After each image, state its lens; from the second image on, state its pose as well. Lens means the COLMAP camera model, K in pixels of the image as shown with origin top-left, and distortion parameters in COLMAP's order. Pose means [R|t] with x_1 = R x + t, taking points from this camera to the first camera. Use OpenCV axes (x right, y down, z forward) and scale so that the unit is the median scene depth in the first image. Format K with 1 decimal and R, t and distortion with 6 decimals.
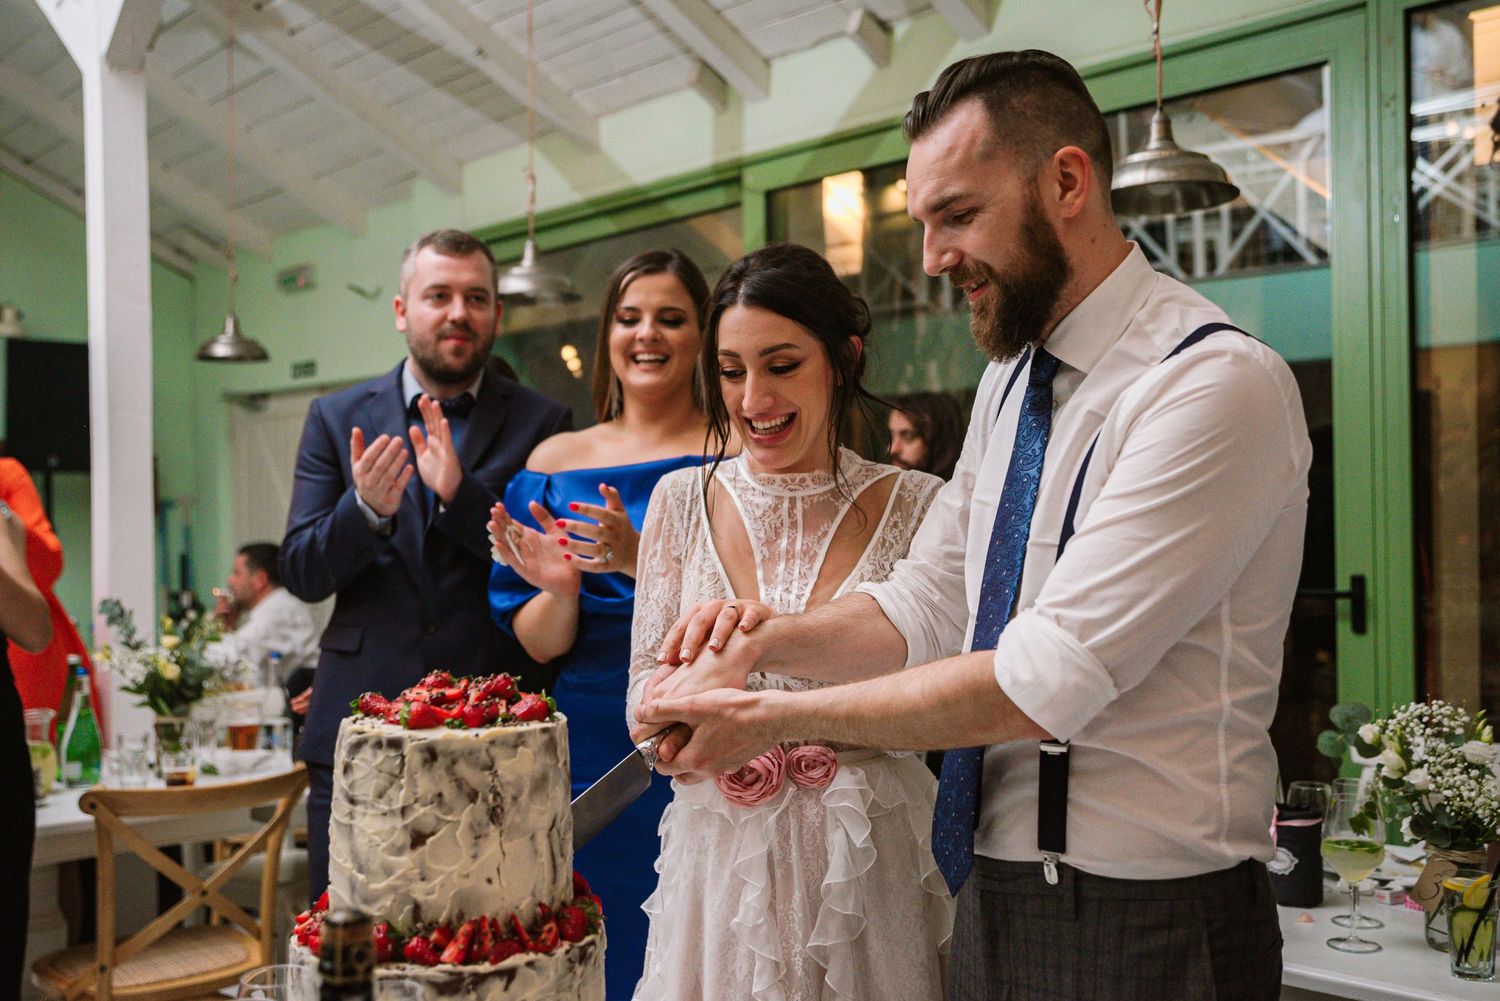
lens RADIAL K [[1503.3, 0, 755.7], [0, 1503.3, 514.3], [0, 0, 1]] dist [-0.038609, 0.000000]
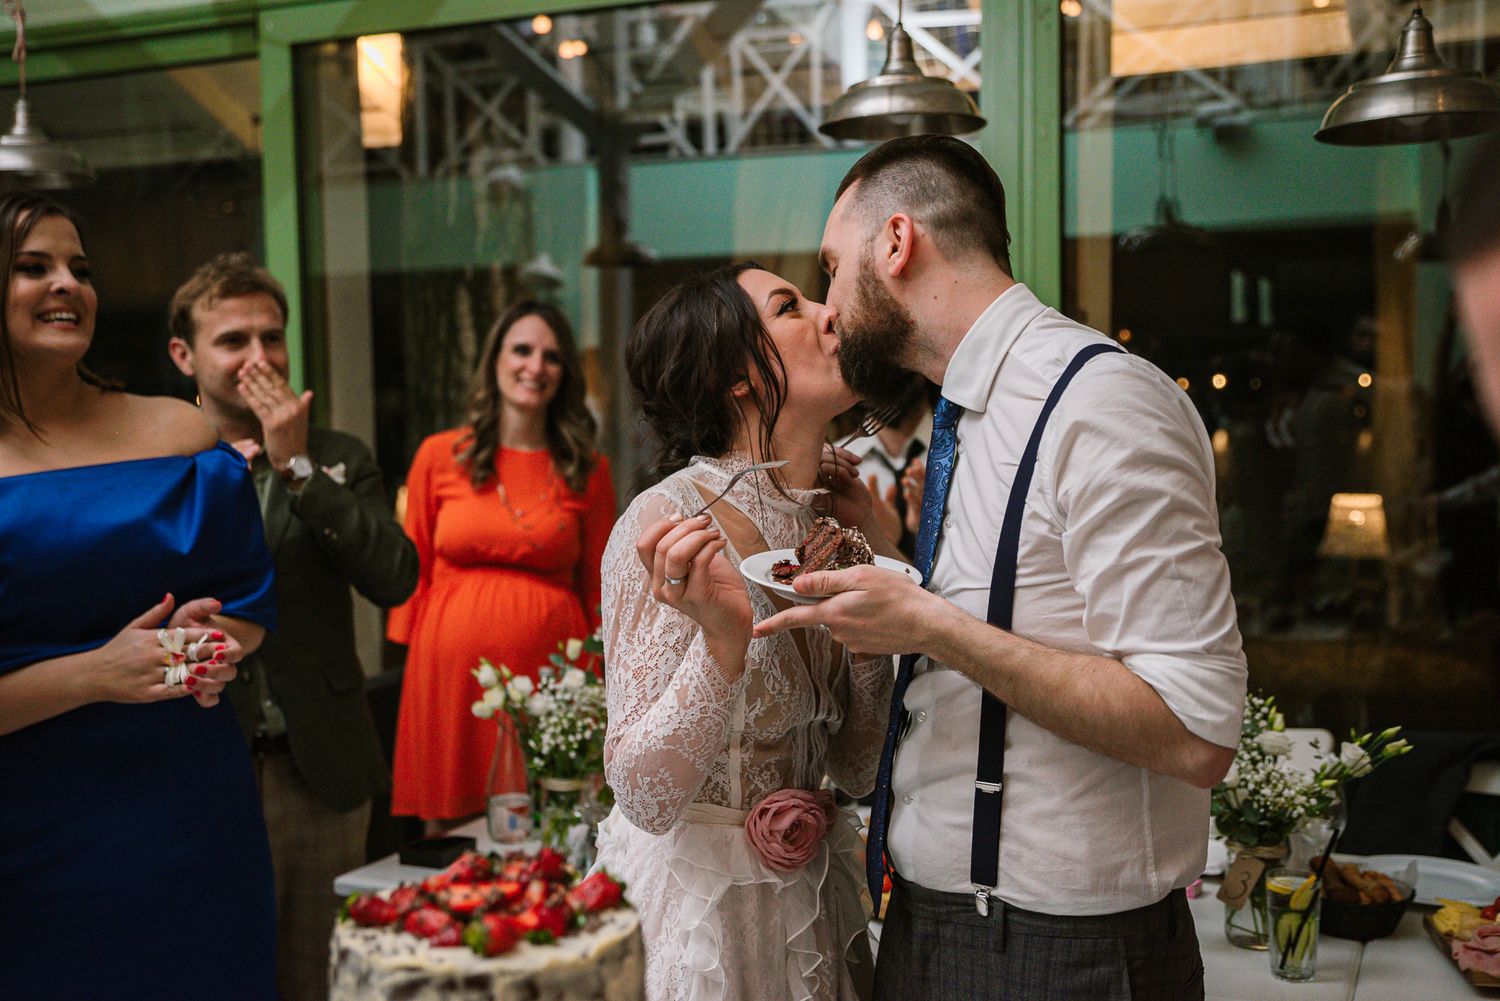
lens RADIAL K [[1648.1, 0, 751.2], [0, 1648.1, 507.9], [0, 0, 1]] dist [0.036103, 0.000000]
pose [[0.926526, -0.029040, 0.375108, -0.402703], [-0.000659, 0.996890, 0.078805, -0.134794], [-0.376230, -0.073263, 0.923625, 0.227848]]
